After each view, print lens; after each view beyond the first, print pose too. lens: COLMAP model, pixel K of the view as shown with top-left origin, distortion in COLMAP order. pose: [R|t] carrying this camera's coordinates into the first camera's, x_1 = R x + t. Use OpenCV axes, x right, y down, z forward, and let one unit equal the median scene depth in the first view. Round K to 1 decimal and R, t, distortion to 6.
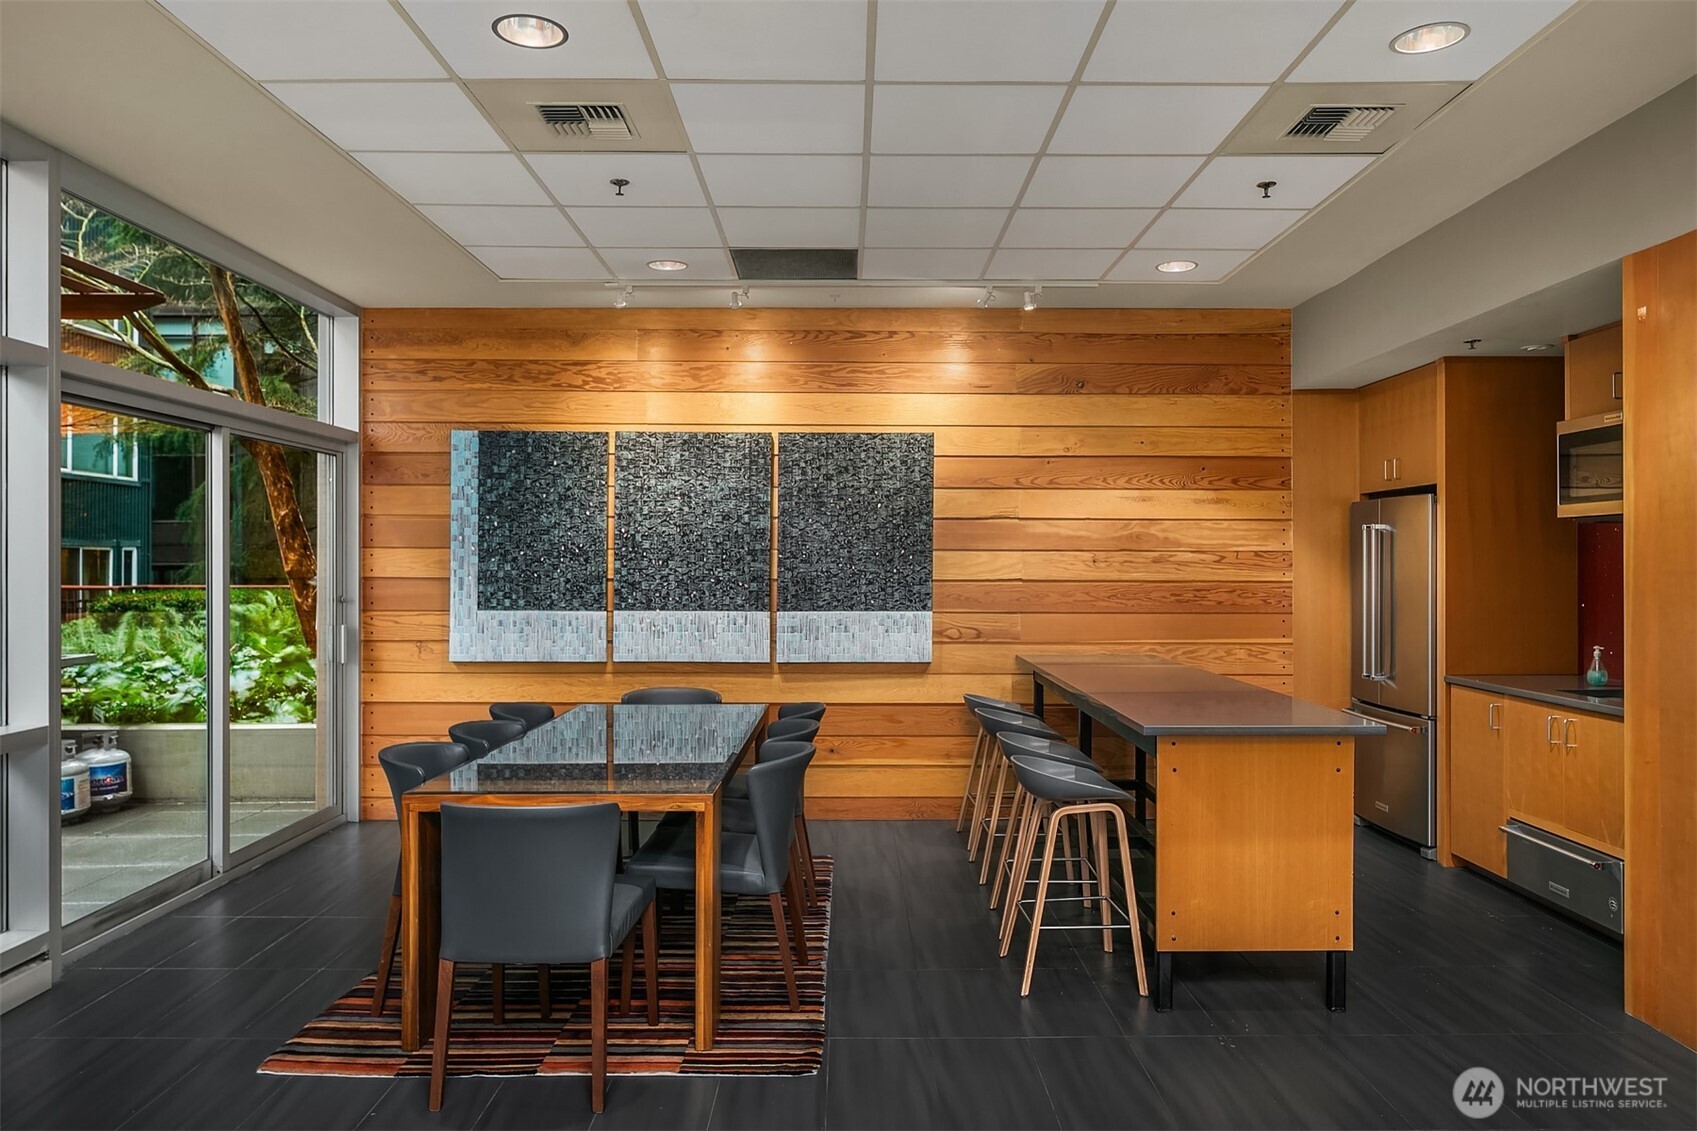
lens RADIAL K [[1199.9, 0, 849.1], [0, 1199.9, 566.7], [0, 0, 1]] dist [-0.003768, -0.001430]
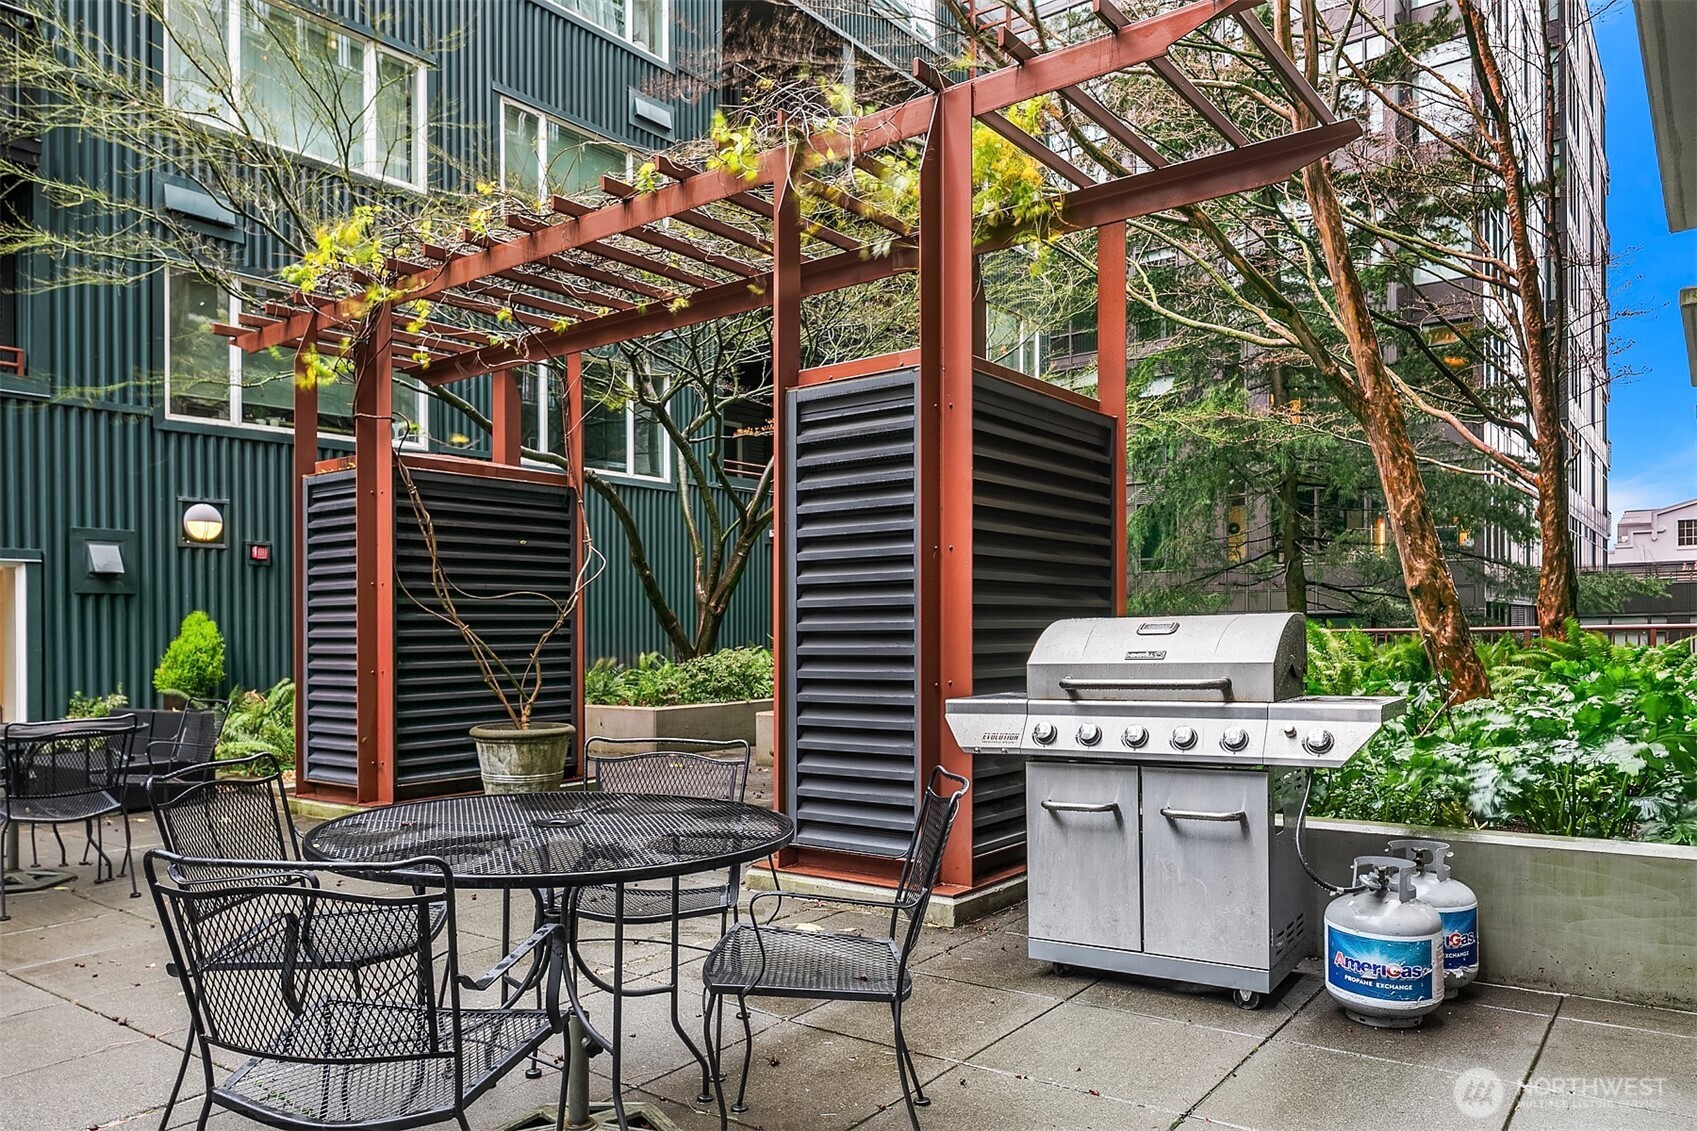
lens RADIAL K [[1199.9, 0, 850.5], [0, 1199.9, 564.9], [0, 0, 1]] dist [-0.003768, -0.001430]
pose [[0.804665, -0.046834, -0.591879, -0.326241], [0.014002, 0.998104, -0.059941, 0.027750], [0.593564, 0.039945, 0.803795, 0.268265]]
